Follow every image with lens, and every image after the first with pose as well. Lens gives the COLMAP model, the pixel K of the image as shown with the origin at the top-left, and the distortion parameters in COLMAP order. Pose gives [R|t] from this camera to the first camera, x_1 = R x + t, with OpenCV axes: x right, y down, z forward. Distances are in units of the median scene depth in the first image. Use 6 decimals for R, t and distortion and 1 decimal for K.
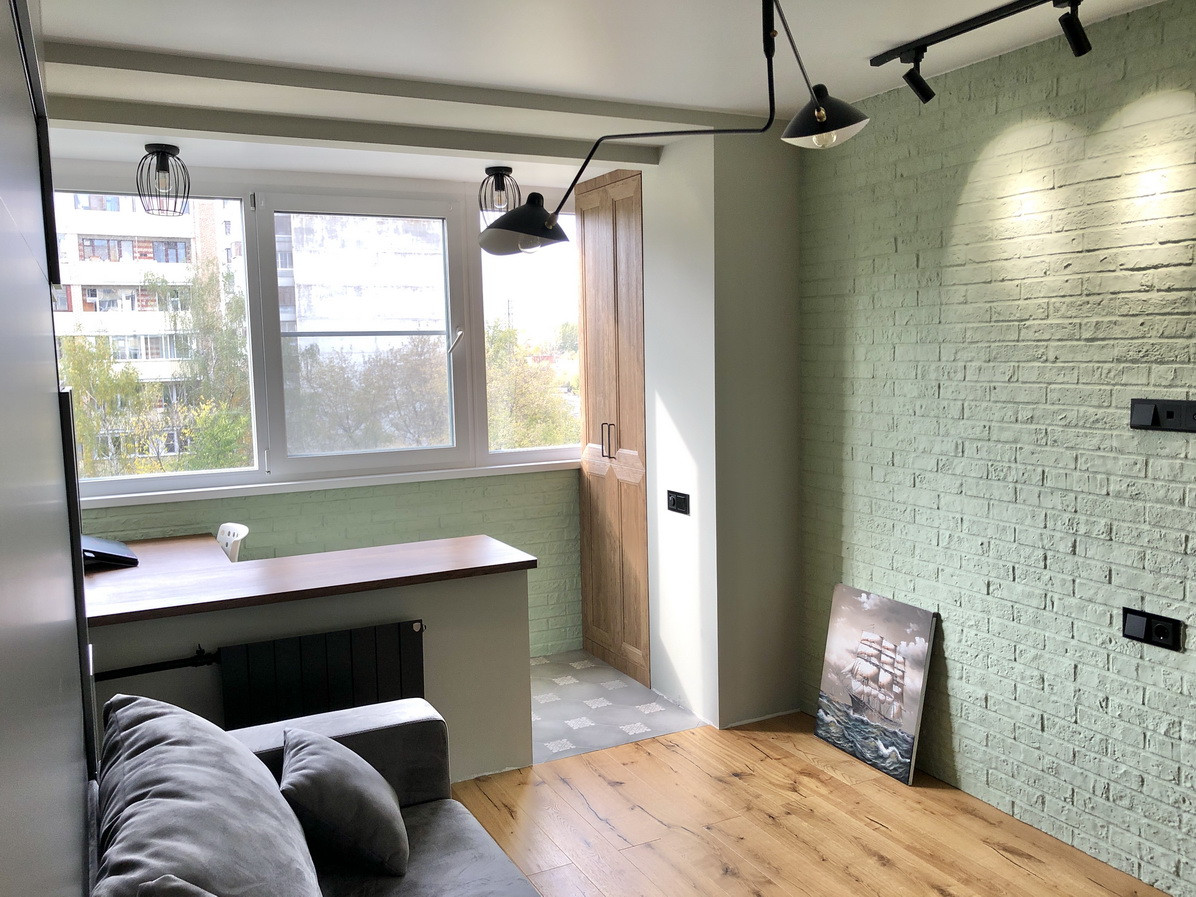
lens RADIAL K [[993.2, 0, 612.7], [0, 993.2, 446.4], [0, 0, 1]] dist [0.005647, 0.001587]
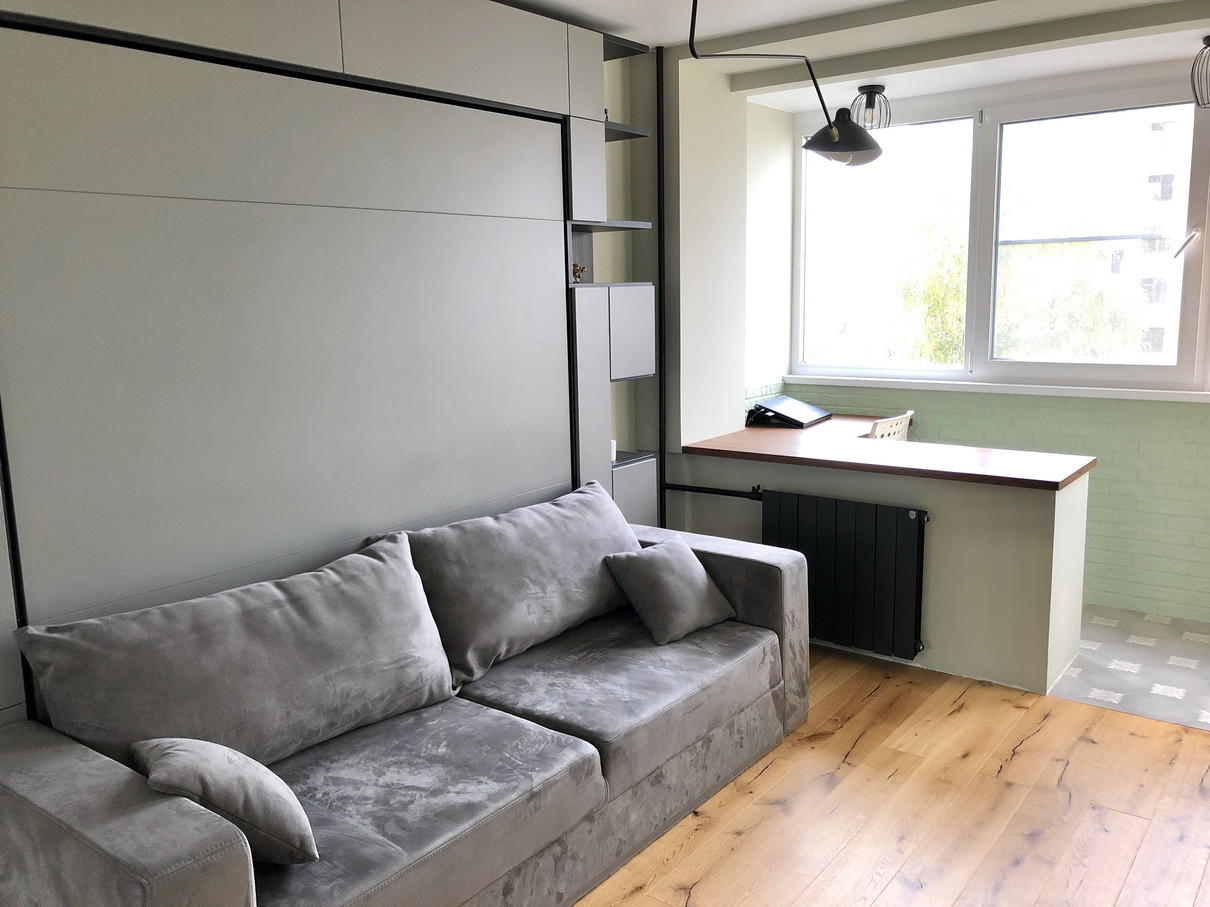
lens RADIAL K [[1004.9, 0, 619.8], [0, 1004.9, 451.4], [0, 0, 1]] dist [0.005647, 0.001587]
pose [[0.429404, 0.161379, -0.888577, 0.564560], [-0.079439, 0.986841, 0.140836, -0.014600], [0.899612, 0.010112, 0.436573, 0.205331]]
